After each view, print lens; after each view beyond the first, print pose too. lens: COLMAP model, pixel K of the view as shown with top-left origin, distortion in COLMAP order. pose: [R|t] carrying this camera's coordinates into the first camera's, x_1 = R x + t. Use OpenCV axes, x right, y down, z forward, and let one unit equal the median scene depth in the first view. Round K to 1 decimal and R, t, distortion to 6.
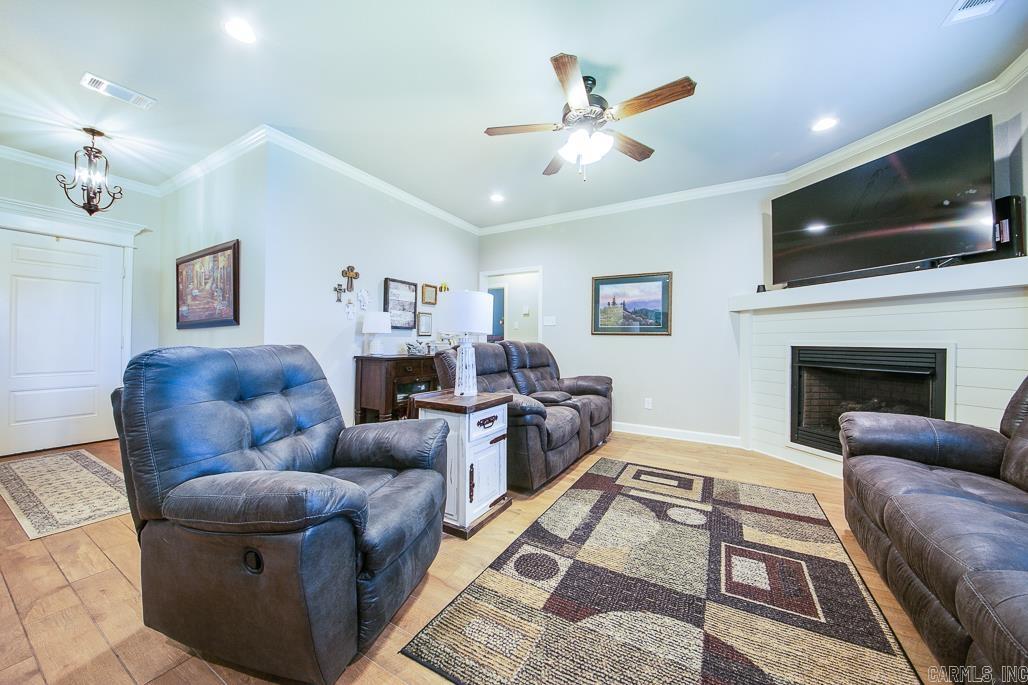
lens RADIAL K [[363.5, 0, 503.9], [0, 363.5, 340.5], [0, 0, 1]] dist [-0.009932, -0.003001]
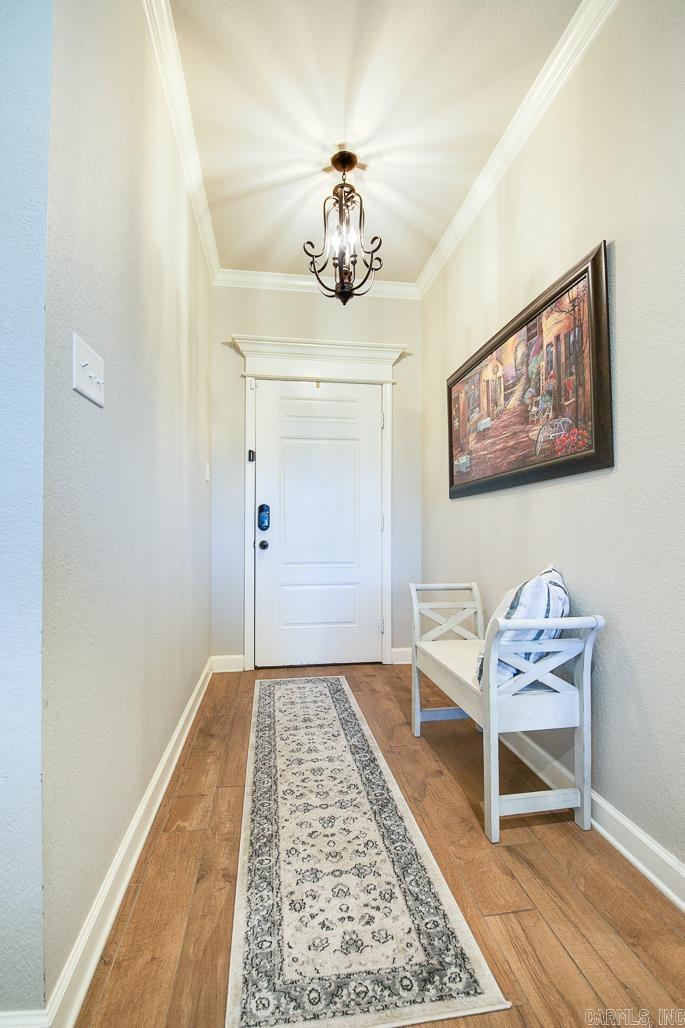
lens RADIAL K [[455.3, 0, 341.1], [0, 455.3, 517.3], [0, 0, 1]] dist [-0.004547, -0.000334]
pose [[0.628547, -0.024106, -0.777398, -0.492793], [0.009931, 0.999687, -0.022970, 0.015114], [0.777708, 0.006717, 0.628589, 0.439579]]
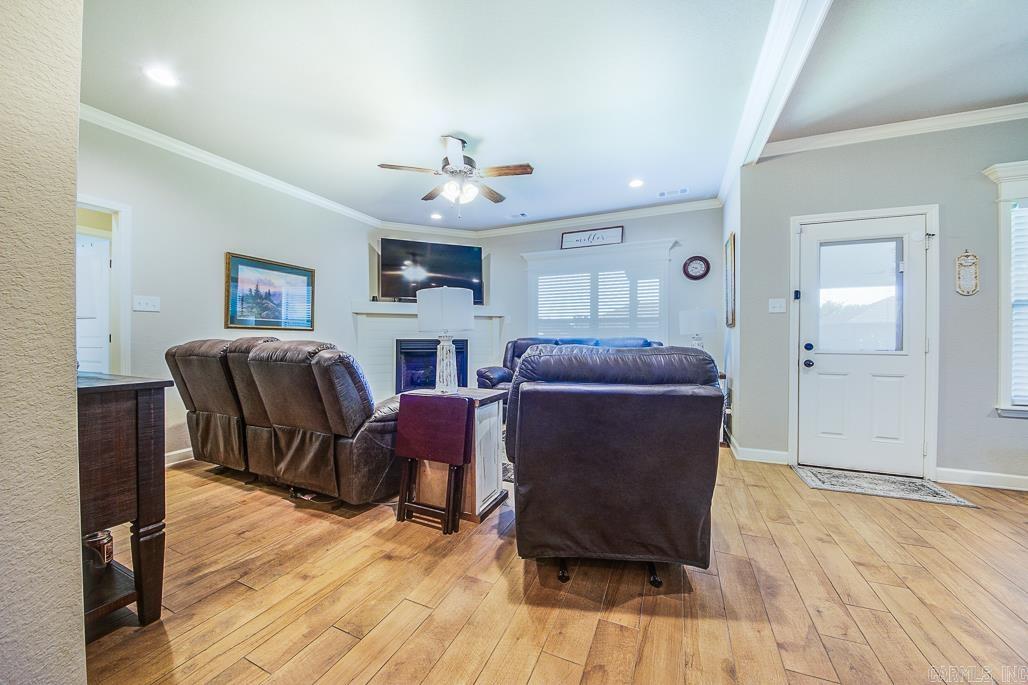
lens RADIAL K [[363.5, 0, 514.0], [0, 363.5, 339.6], [0, 0, 1]] dist [-0.009932, -0.003001]
pose [[-0.117066, -0.011924, 0.993053, -1.338119], [-0.008800, 0.999901, 0.010969, -0.008581], [-0.993085, -0.007455, -0.117160, 1.117969]]
